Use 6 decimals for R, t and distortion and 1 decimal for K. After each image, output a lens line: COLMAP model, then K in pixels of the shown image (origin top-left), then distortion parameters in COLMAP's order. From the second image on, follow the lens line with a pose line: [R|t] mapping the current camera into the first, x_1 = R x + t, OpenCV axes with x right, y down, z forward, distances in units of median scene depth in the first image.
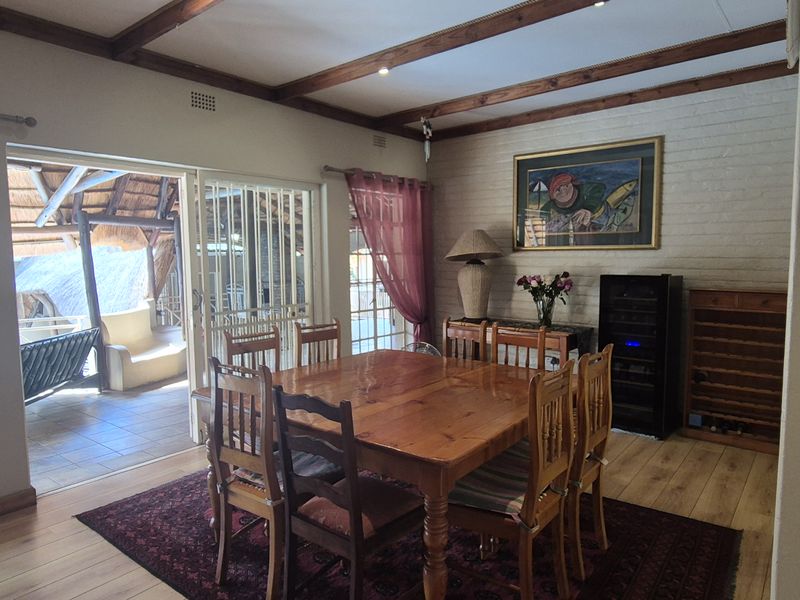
lens RADIAL K [[538.2, 0, 398.6], [0, 538.2, 300.6], [0, 0, 1]] dist [0.008241, 0.002409]
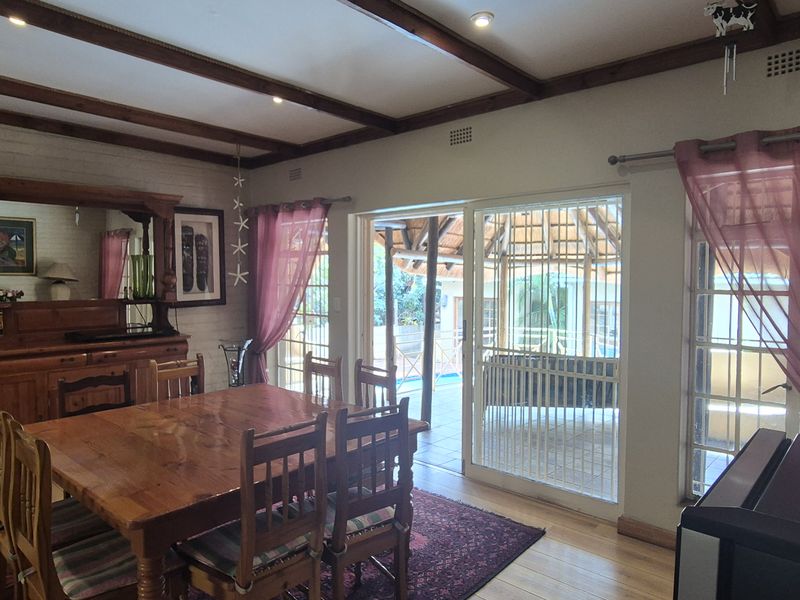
lens RADIAL K [[538.2, 0, 398.9], [0, 538.2, 299.3], [0, 0, 1]] dist [0.008241, 0.002409]
pose [[-0.056690, 0.061781, -0.996478, 0.645397], [-0.076735, 0.994862, 0.066046, -0.121843], [0.995439, 0.080209, -0.051658, 0.940377]]
